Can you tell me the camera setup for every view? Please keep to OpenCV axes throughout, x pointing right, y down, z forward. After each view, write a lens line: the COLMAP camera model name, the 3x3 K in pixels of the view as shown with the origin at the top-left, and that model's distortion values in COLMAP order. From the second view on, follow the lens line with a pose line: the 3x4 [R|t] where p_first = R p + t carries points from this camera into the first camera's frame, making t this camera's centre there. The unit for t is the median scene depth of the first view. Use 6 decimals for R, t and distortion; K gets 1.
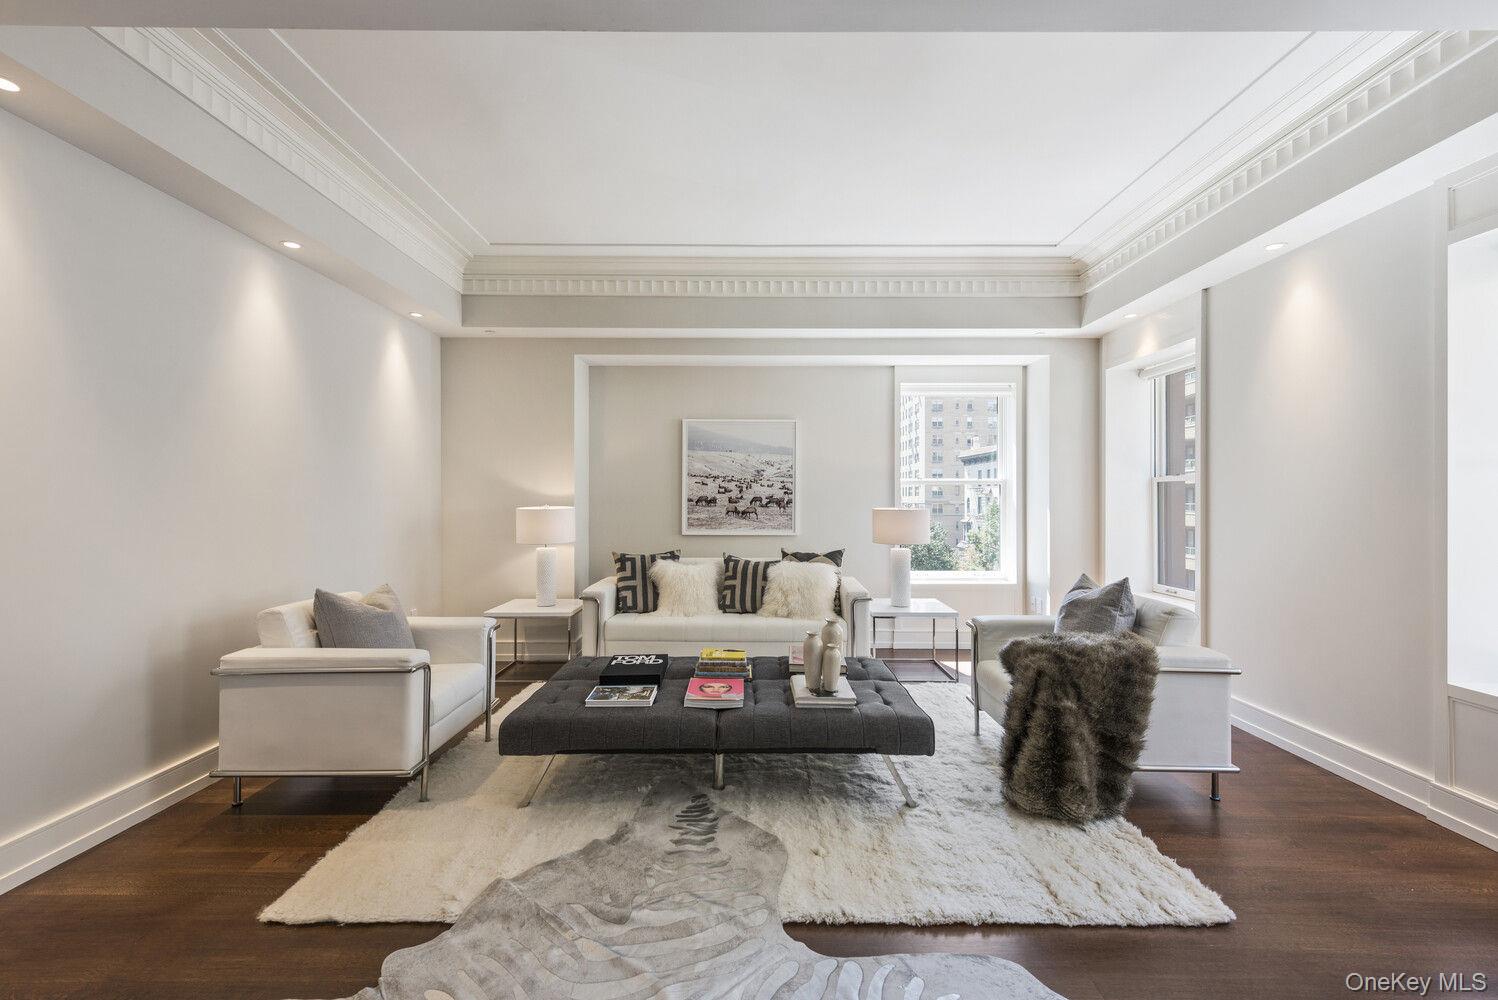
lens RADIAL K [[647.1, 0, 749.0], [0, 647.1, 500.0], [0, 0, 1]] dist [0.001830, -0.000164]
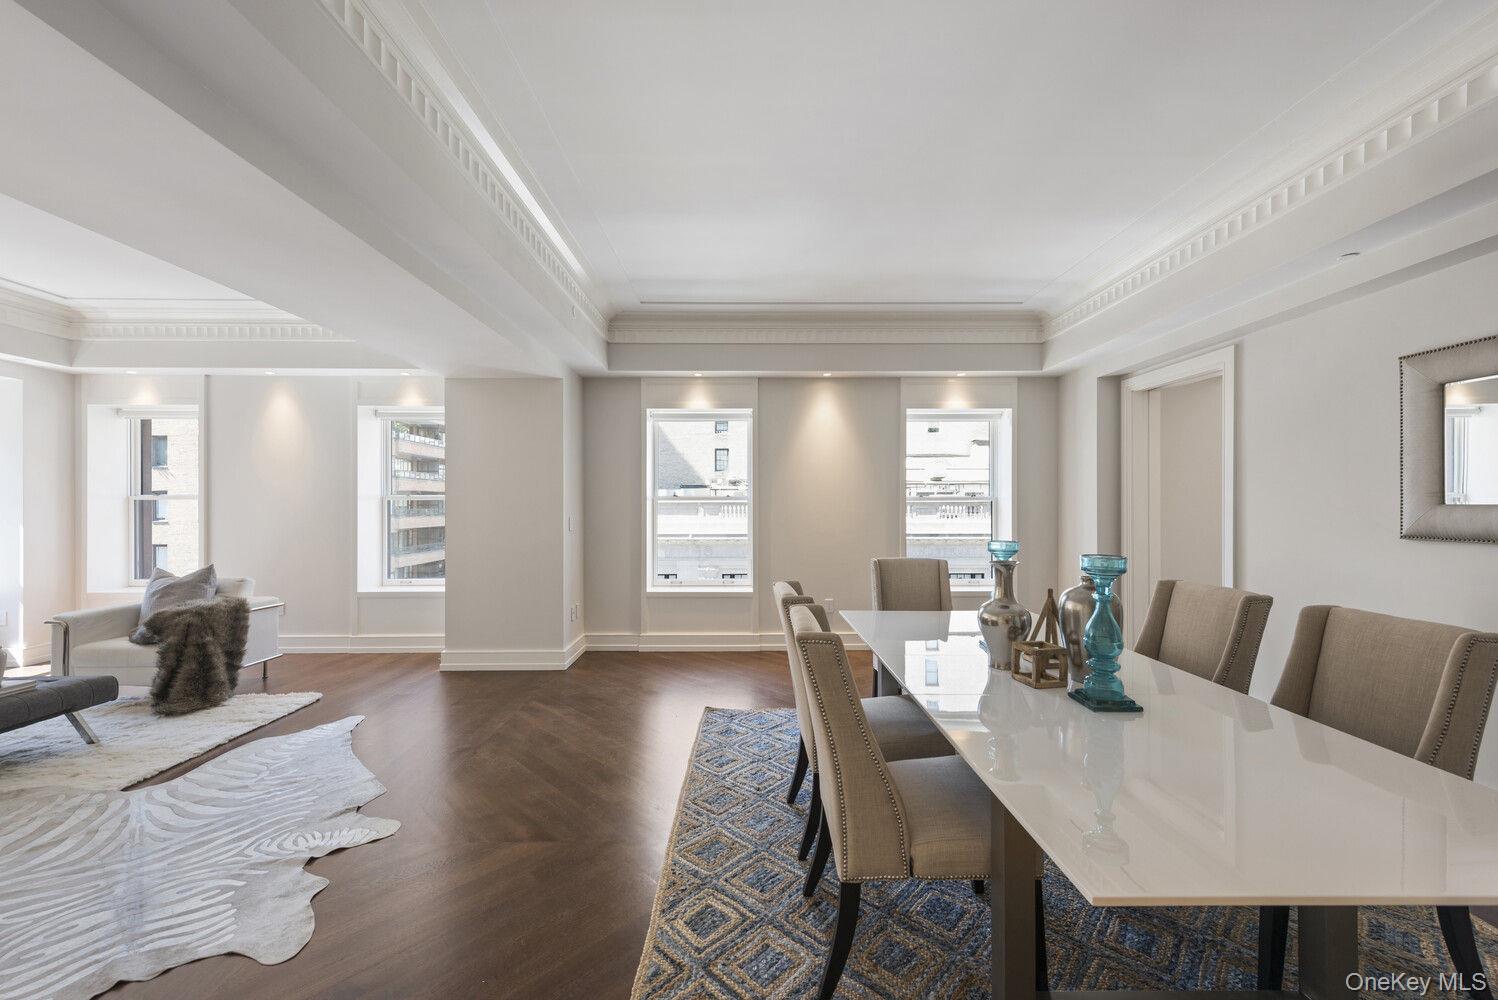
lens RADIAL K [[591.3, 0, 749.0], [0, 591.3, 492.7], [0, 0, 1]] dist [0.000671, 0.000106]
pose [[-0.006595, 0.015582, 0.999857, -1.062492], [0.004552, 0.999869, -0.015552, -0.035752], [-0.999968, 0.004449, -0.006665, -0.401407]]
